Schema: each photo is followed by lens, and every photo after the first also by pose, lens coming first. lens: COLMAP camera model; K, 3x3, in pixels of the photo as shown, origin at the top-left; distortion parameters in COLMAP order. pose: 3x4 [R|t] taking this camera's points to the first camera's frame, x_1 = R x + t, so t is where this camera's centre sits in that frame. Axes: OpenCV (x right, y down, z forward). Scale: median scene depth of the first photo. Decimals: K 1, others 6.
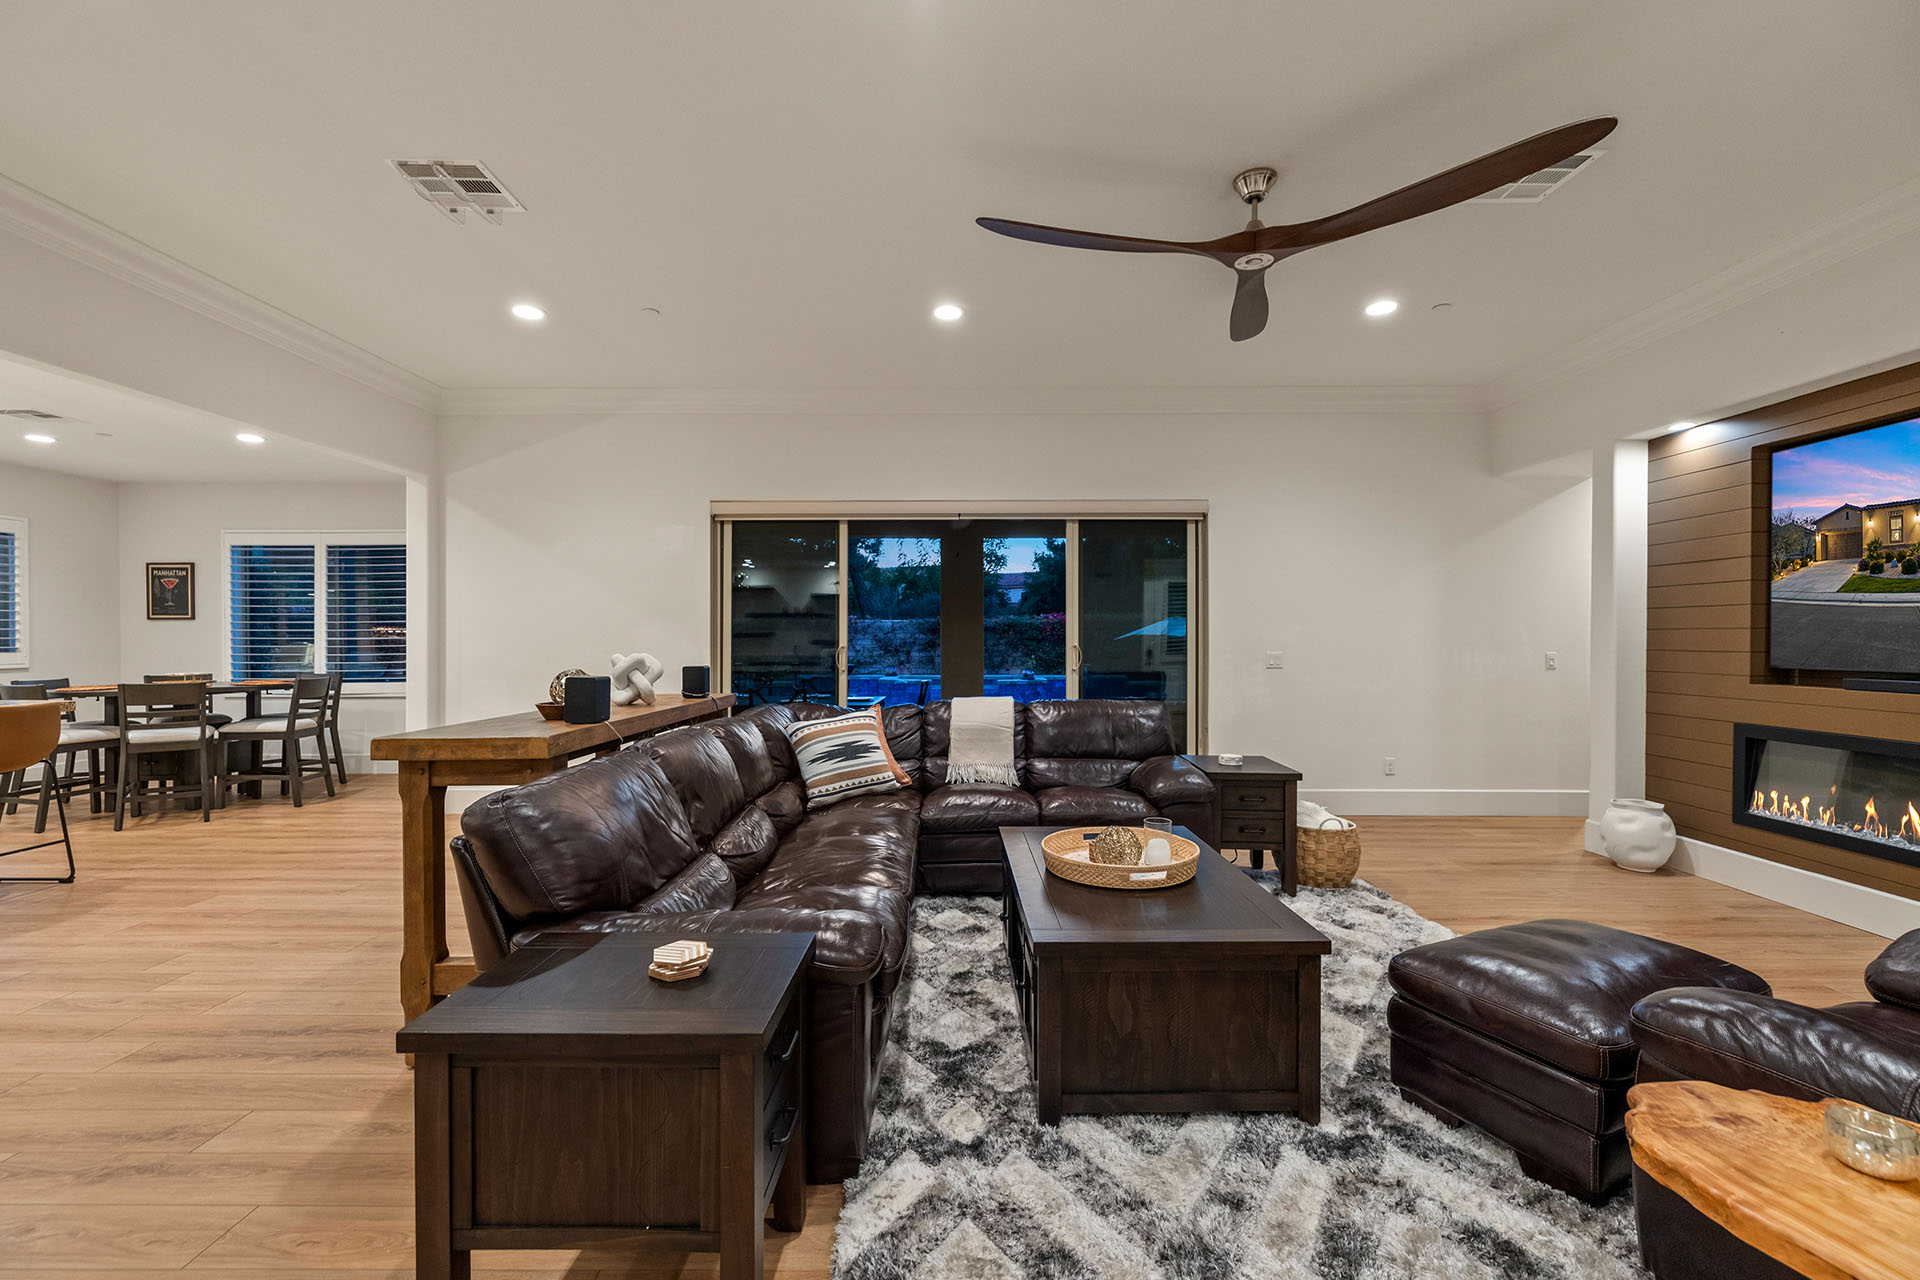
lens RADIAL K [[816.0, 0, 960.0], [0, 816.0, 640.0], [0, 0, 1]] dist [0.000458, 0.000165]
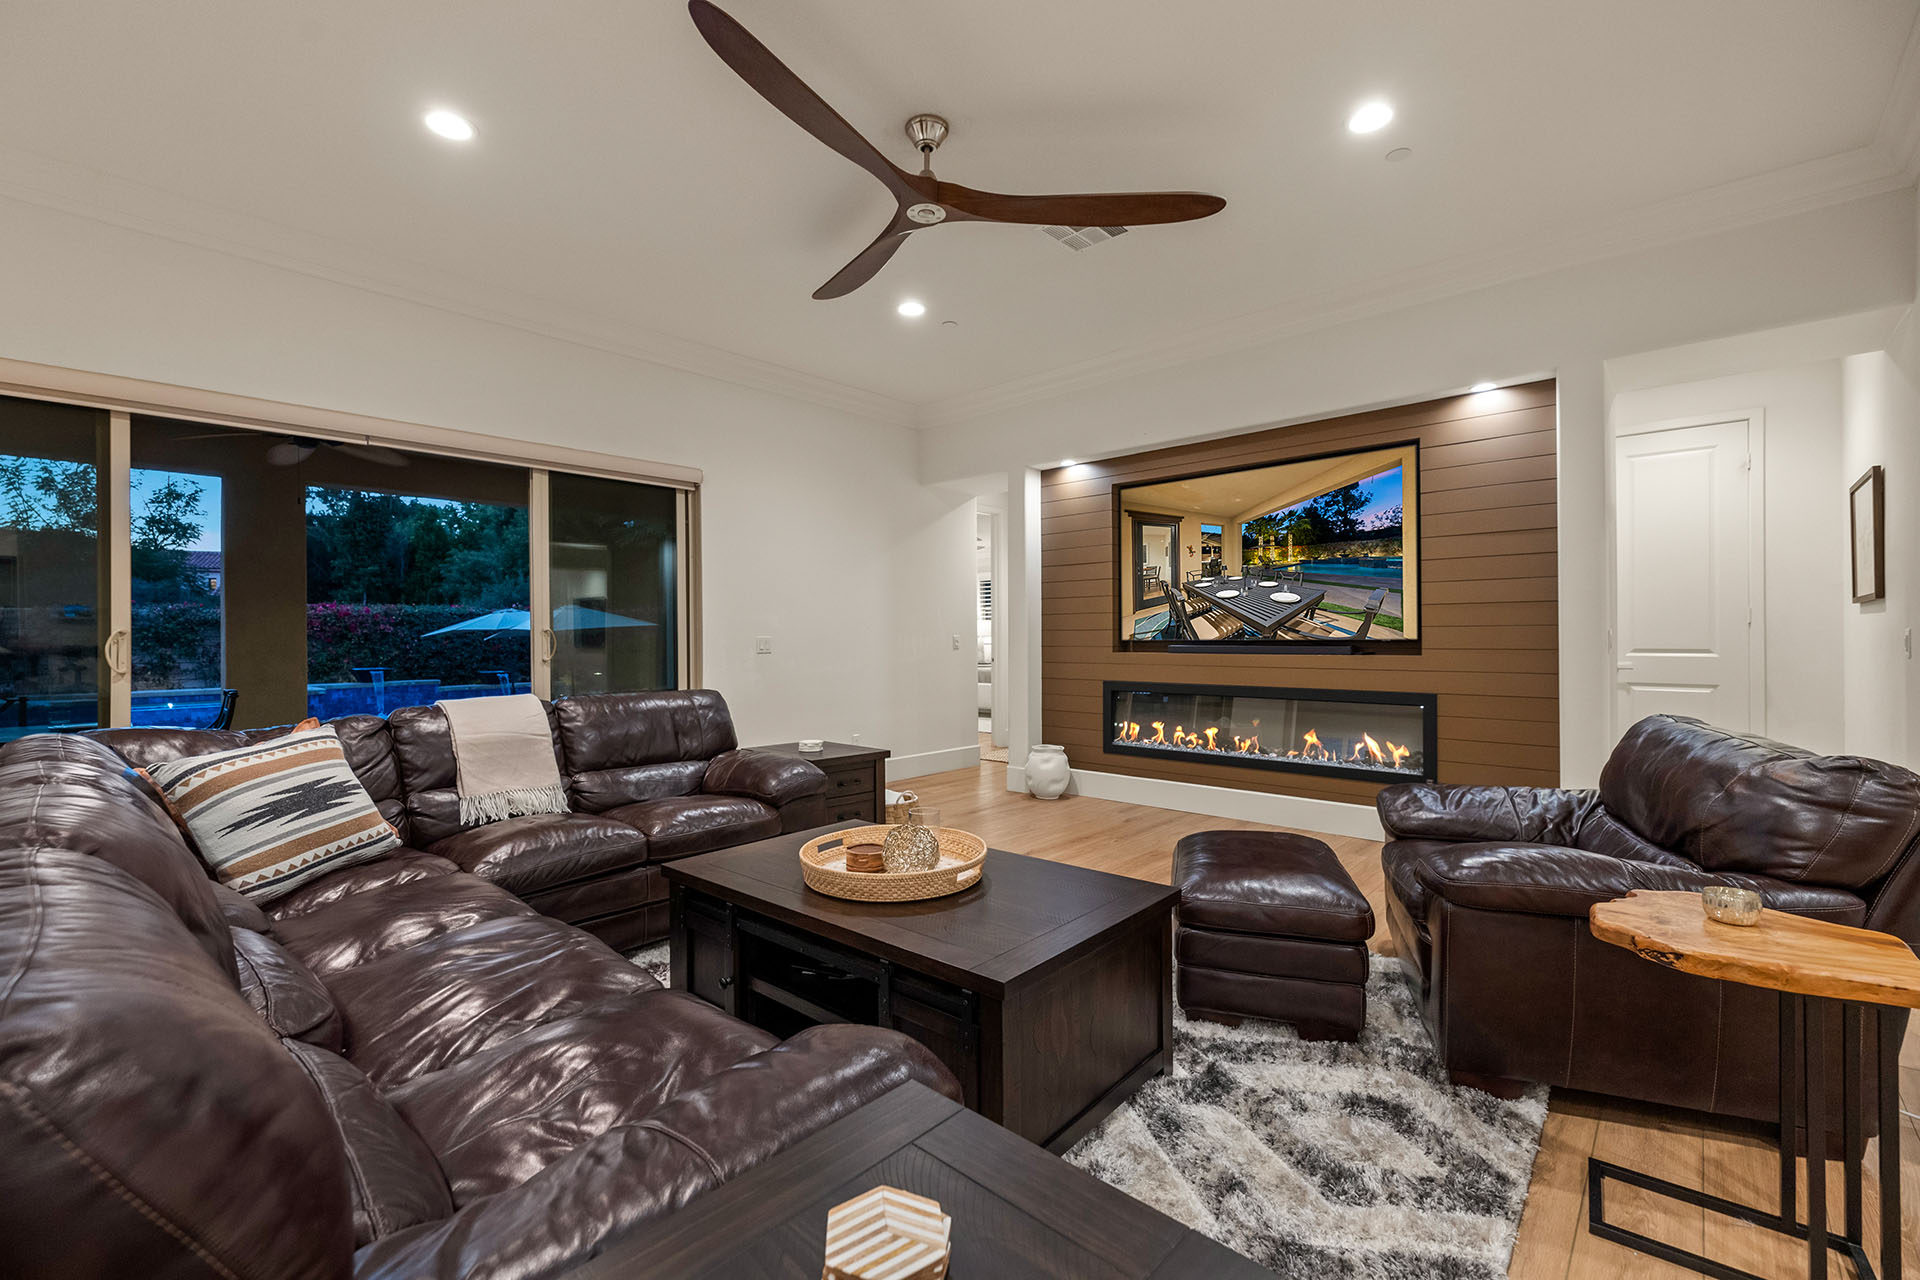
lens RADIAL K [[810.4, 0, 956.5], [0, 810.4, 634.3], [0, 0, 1]] dist [-0.000522, -0.000009]
pose [[0.672364, -0.003893, 0.740210, -0.229522], [0.009553, 0.999949, -0.003418, 0.023494], [-0.740159, 0.009369, 0.672367, 0.245041]]
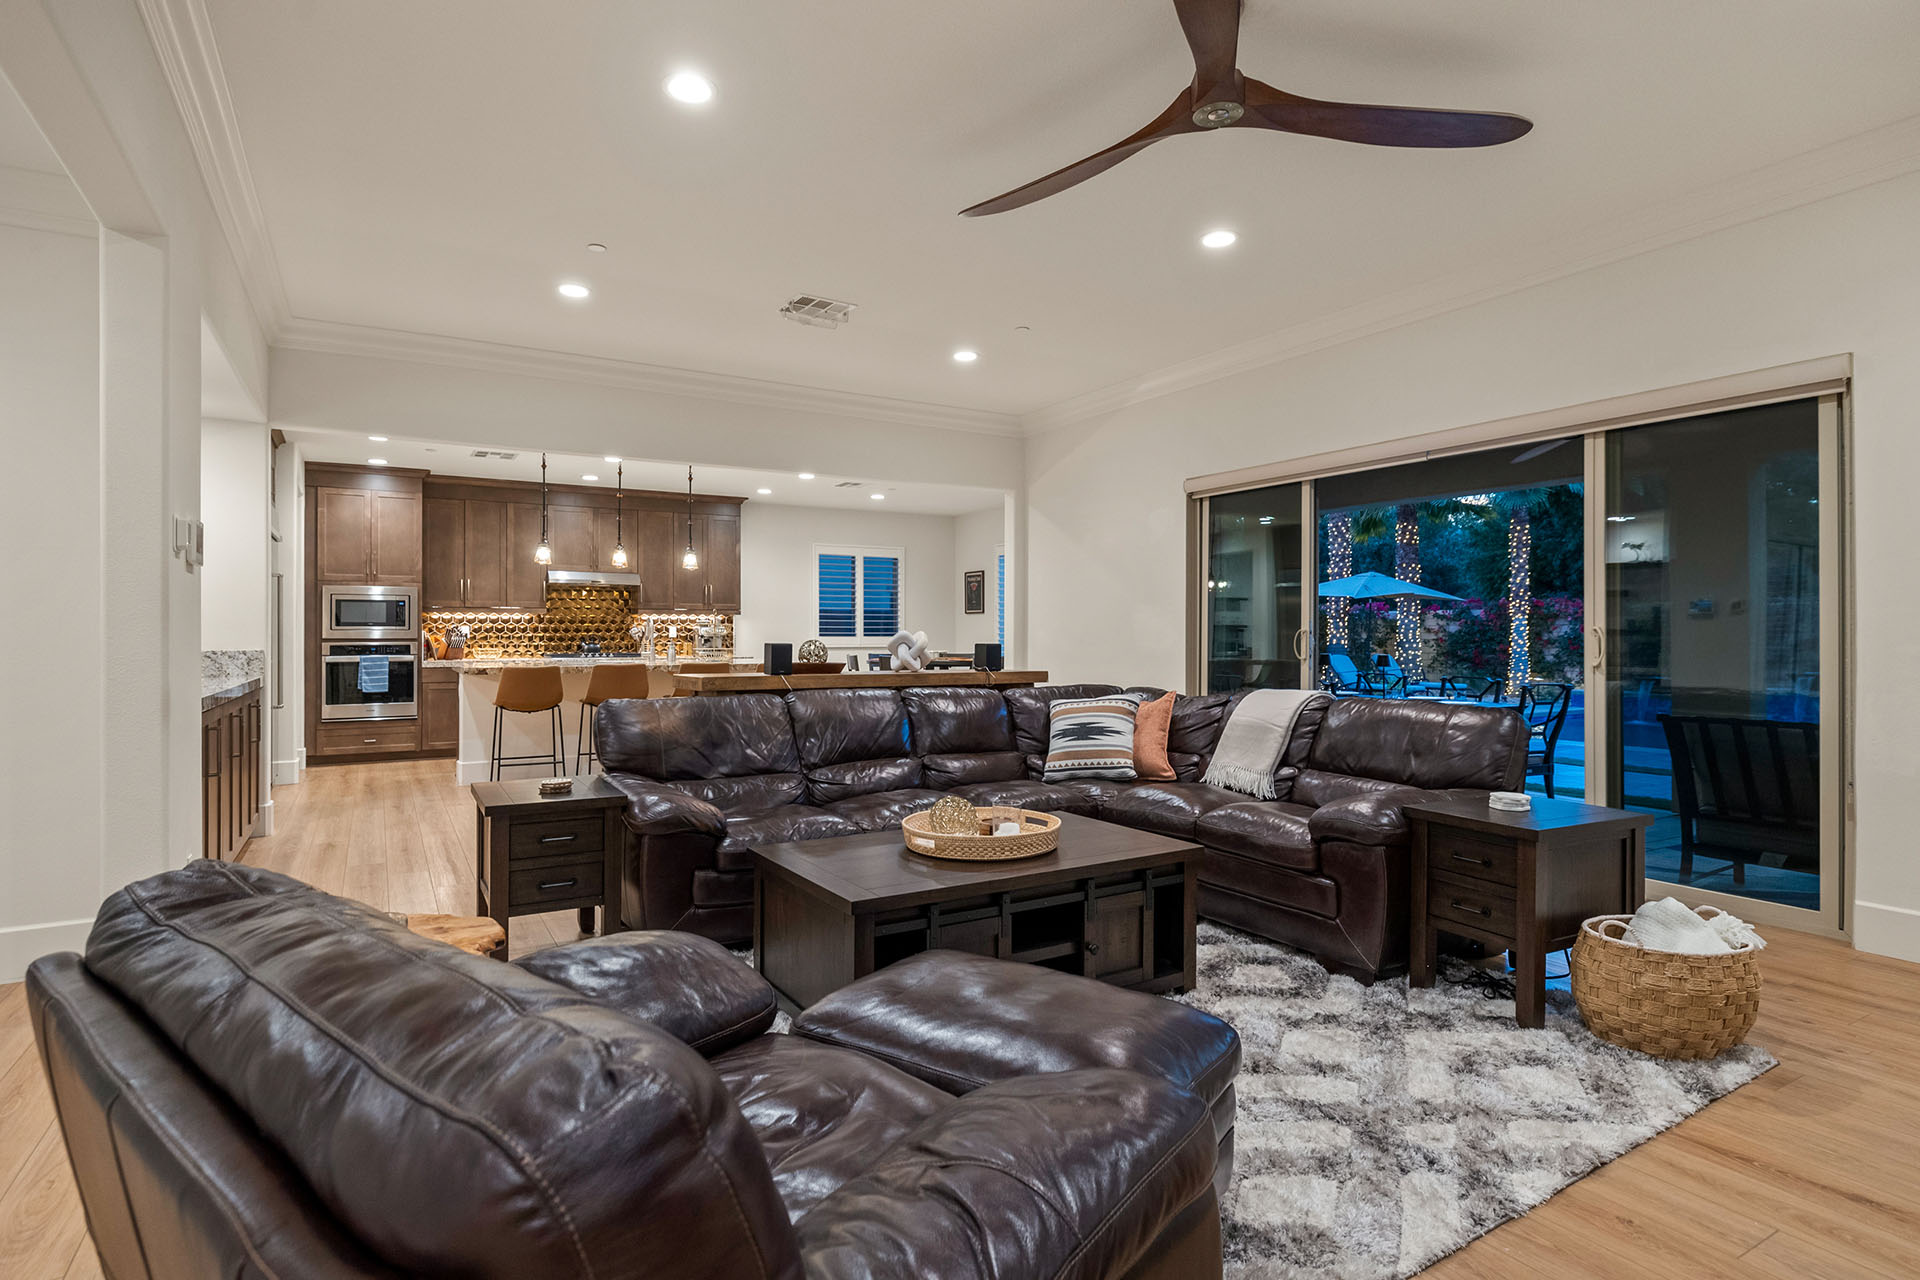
lens RADIAL K [[982.3, 0, 956.0], [0, 982.3, 631.8], [0, 0, 1]] dist [-0.000754, 0.000175]
pose [[0.515855, -0.001071, -0.856675, 0.729619], [-0.000405, 0.999999, -0.001494, 0.015025], [0.856676, 0.001118, 0.515854, 0.226854]]
